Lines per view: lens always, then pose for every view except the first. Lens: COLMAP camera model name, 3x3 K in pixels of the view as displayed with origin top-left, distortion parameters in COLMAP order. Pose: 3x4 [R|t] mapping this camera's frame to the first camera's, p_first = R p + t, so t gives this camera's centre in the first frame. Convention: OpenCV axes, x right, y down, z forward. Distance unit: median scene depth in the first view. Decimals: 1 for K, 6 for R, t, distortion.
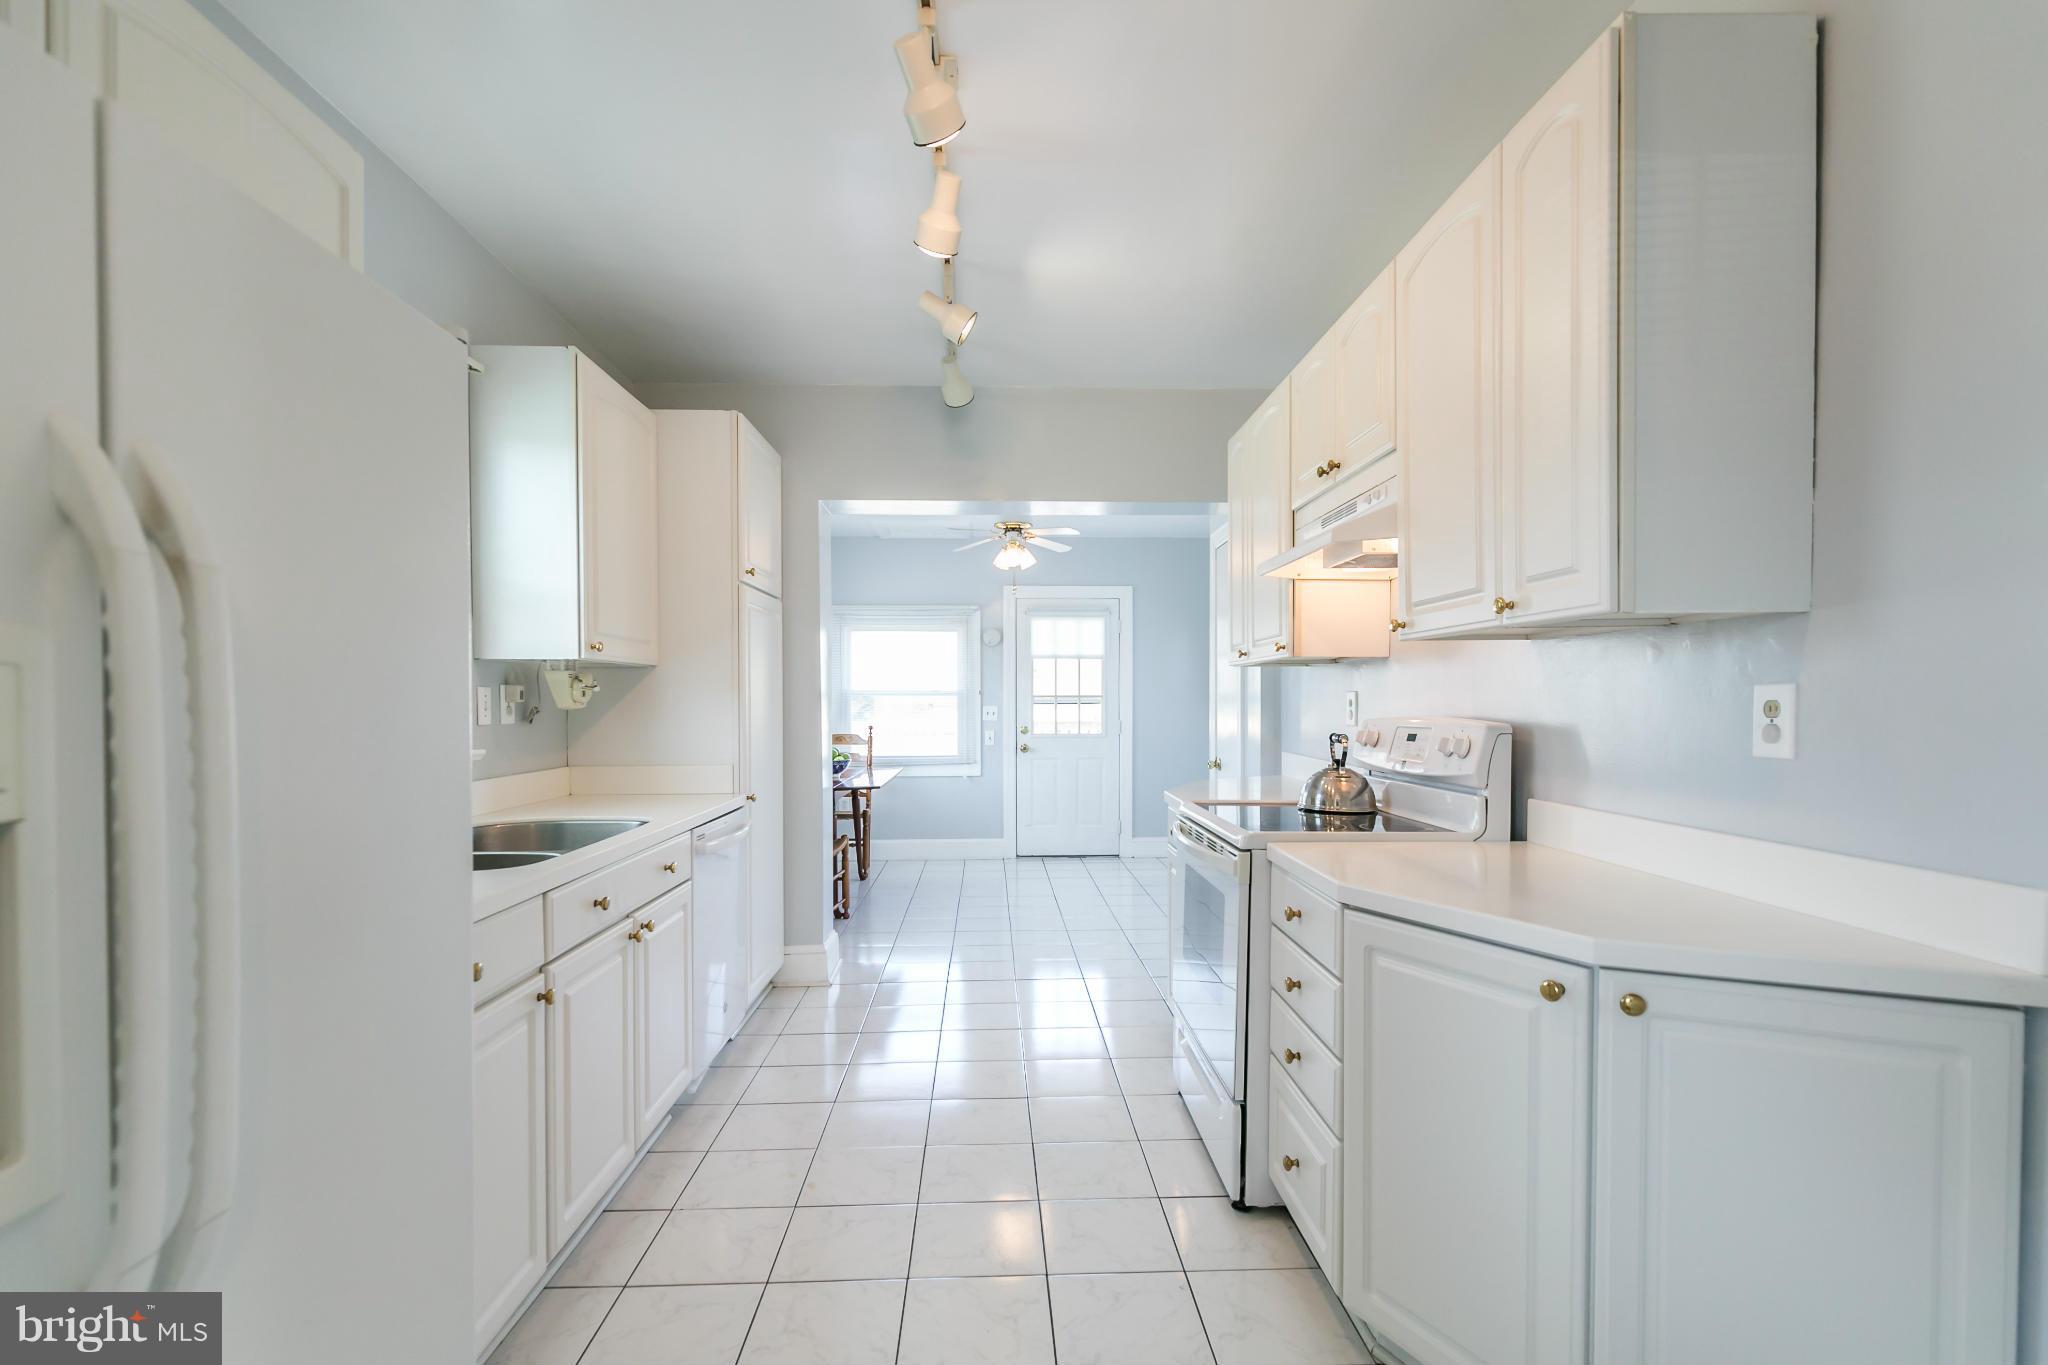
lens RADIAL K [[934.1, 0, 1031.5], [0, 934.1, 707.1], [0, 0, 1]] dist [-0.000011, -0.000058]
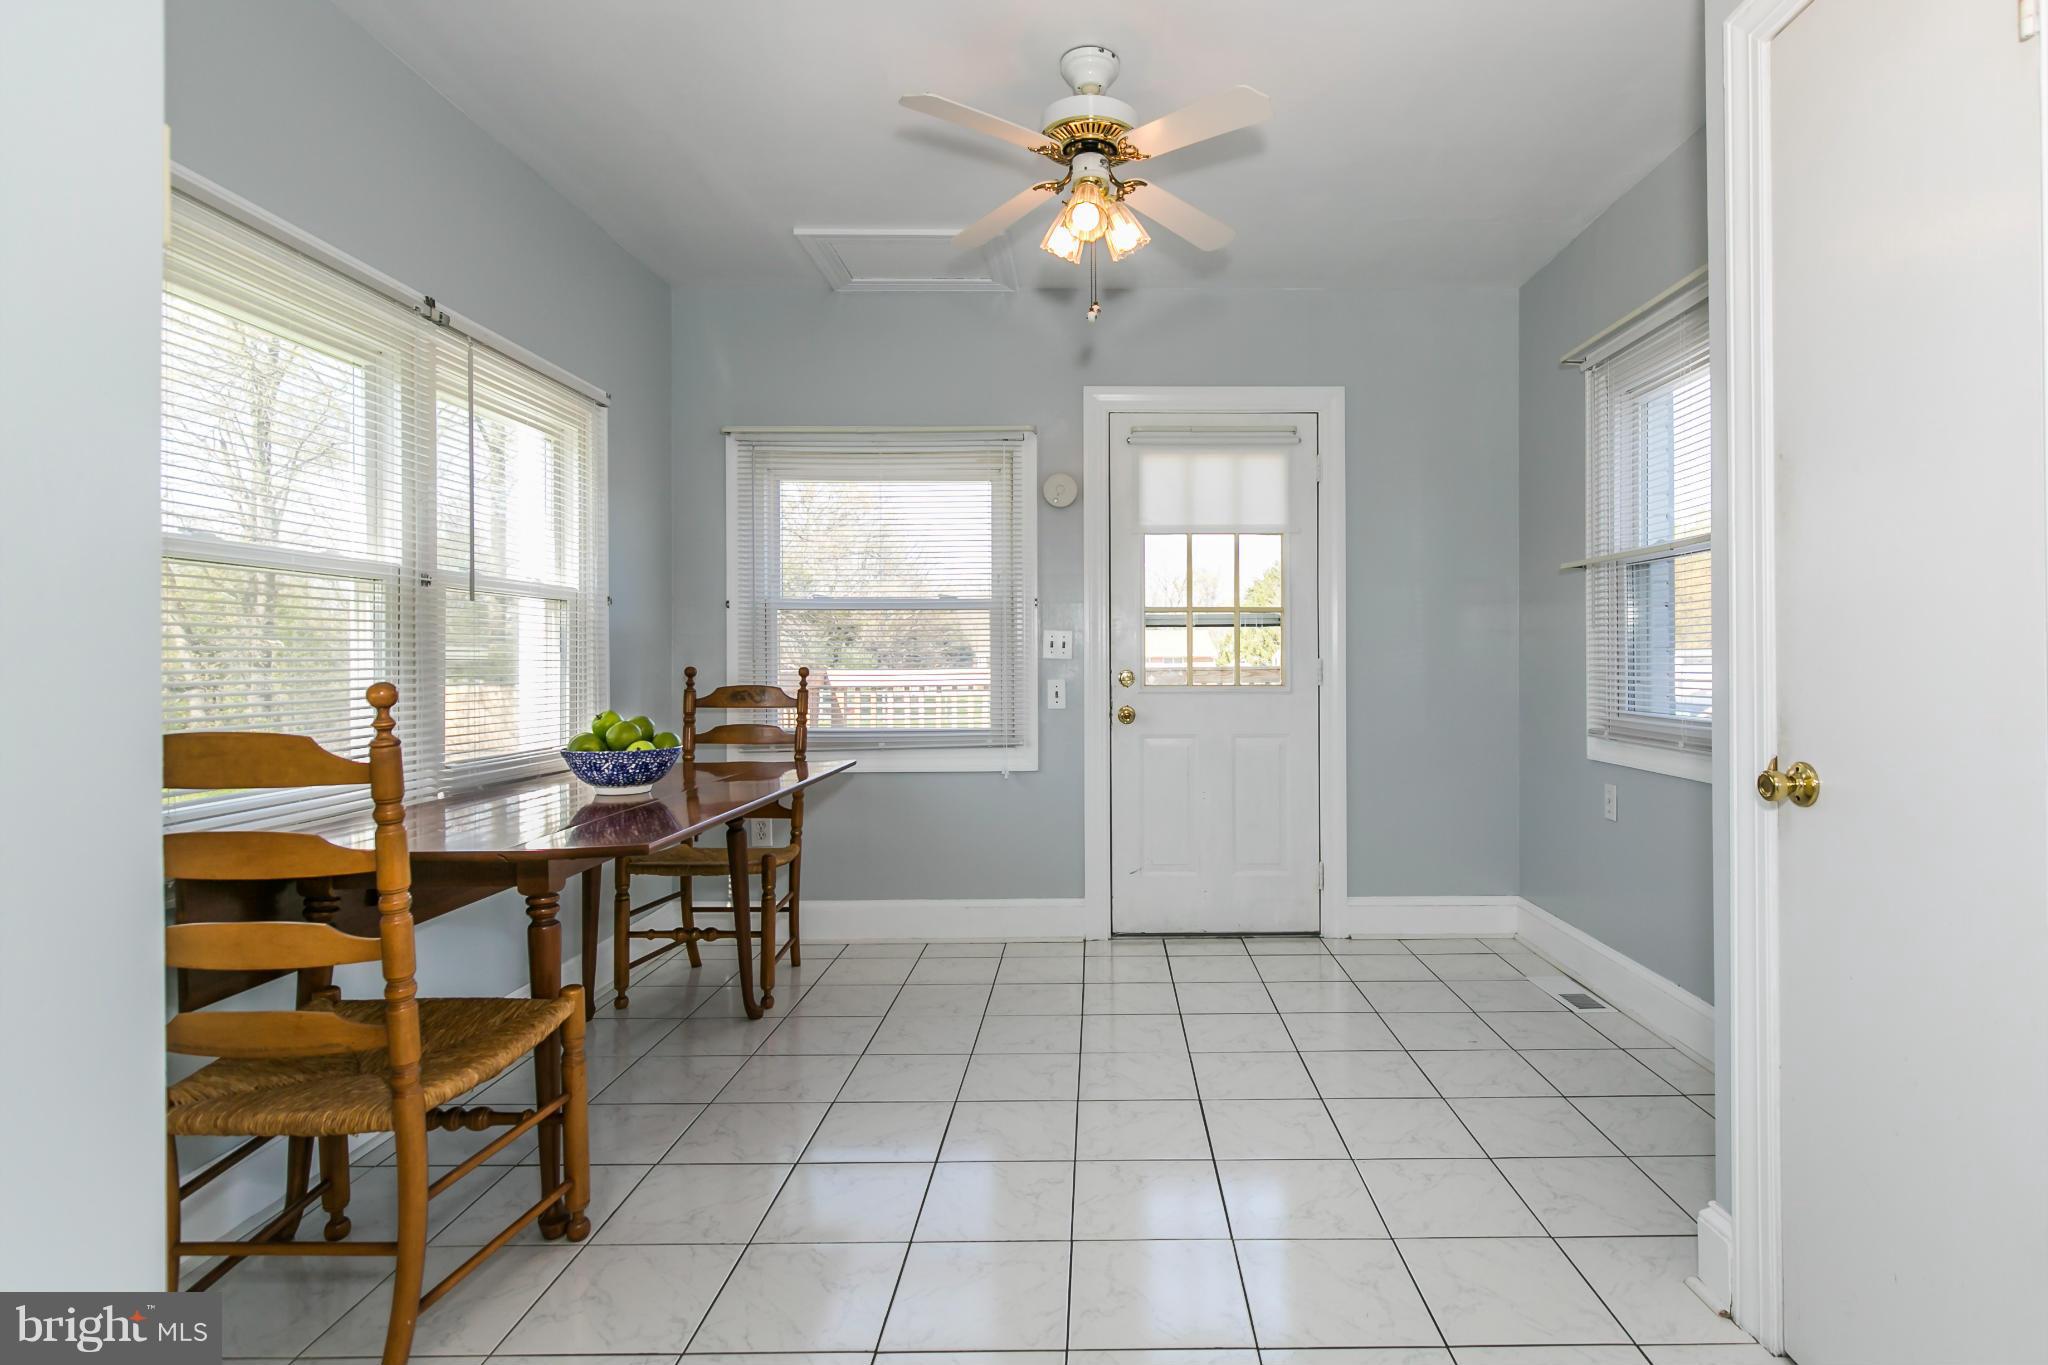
lens RADIAL K [[1022.1, 0, 1113.2], [0, 1022.1, 655.6], [0, 0, 1]] dist [0.000870, 0.000141]
pose [[0.999504, -0.001886, -0.031430, 0.002466], [0.001695, 0.999980, -0.006090, 0.016452], [0.031441, 0.006033, 0.999487, 0.467180]]
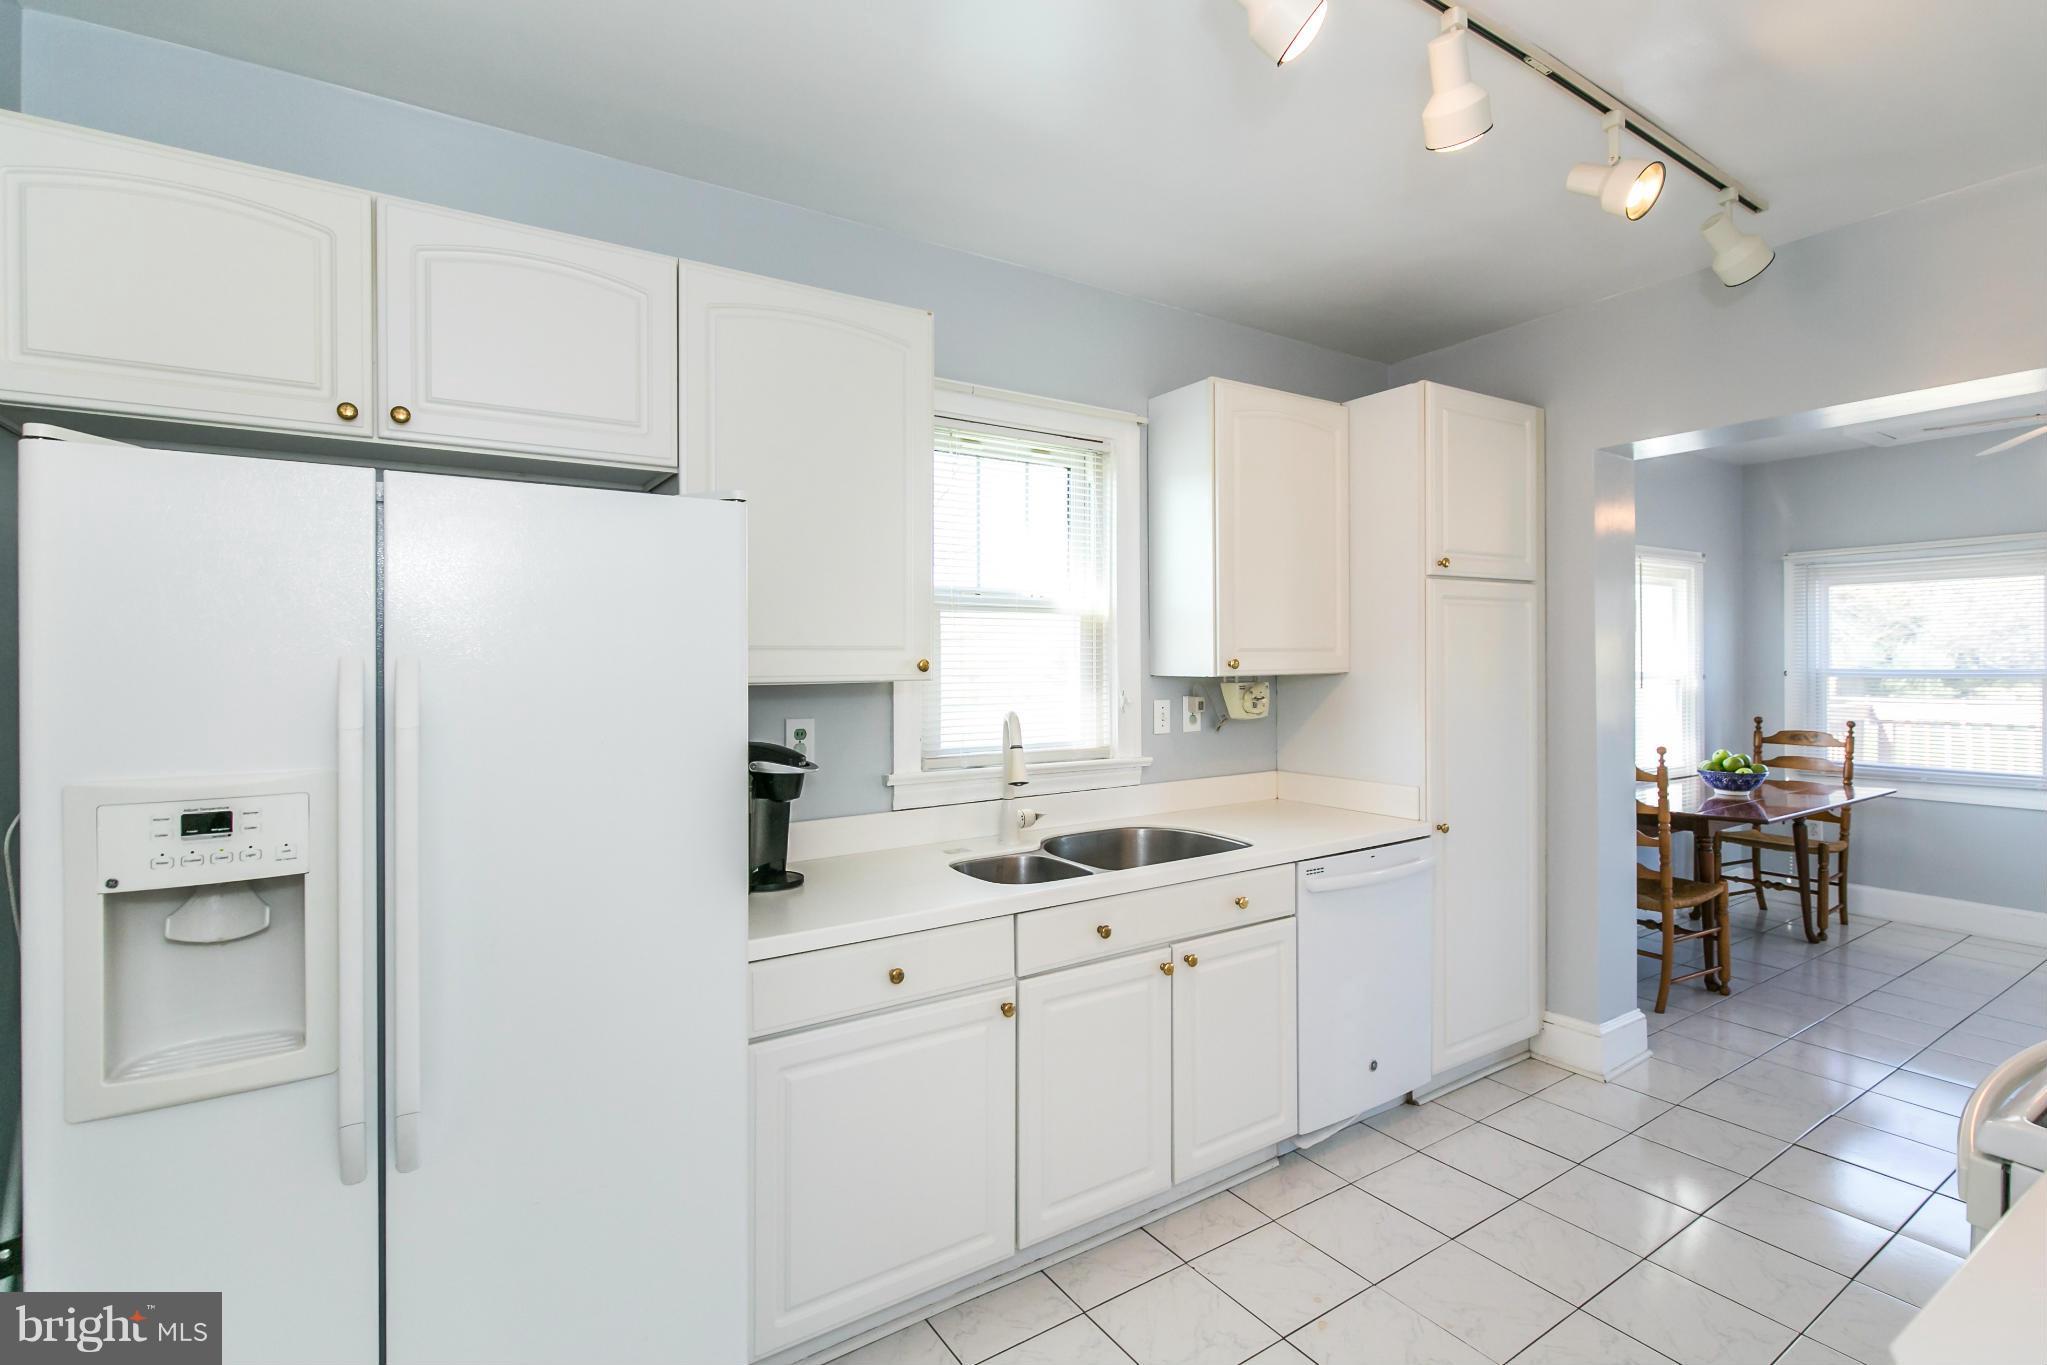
lens RADIAL K [[945.3, 0, 1032.6], [0, 945.3, 657.4], [0, 0, 1]] dist [0.001336, 0.000049]
pose [[0.512486, -0.000537, -0.858695, 0.117319], [0.000851, 1.000000, -0.000117, -0.027627], [0.858695, -0.000671, 0.512486, 0.110661]]
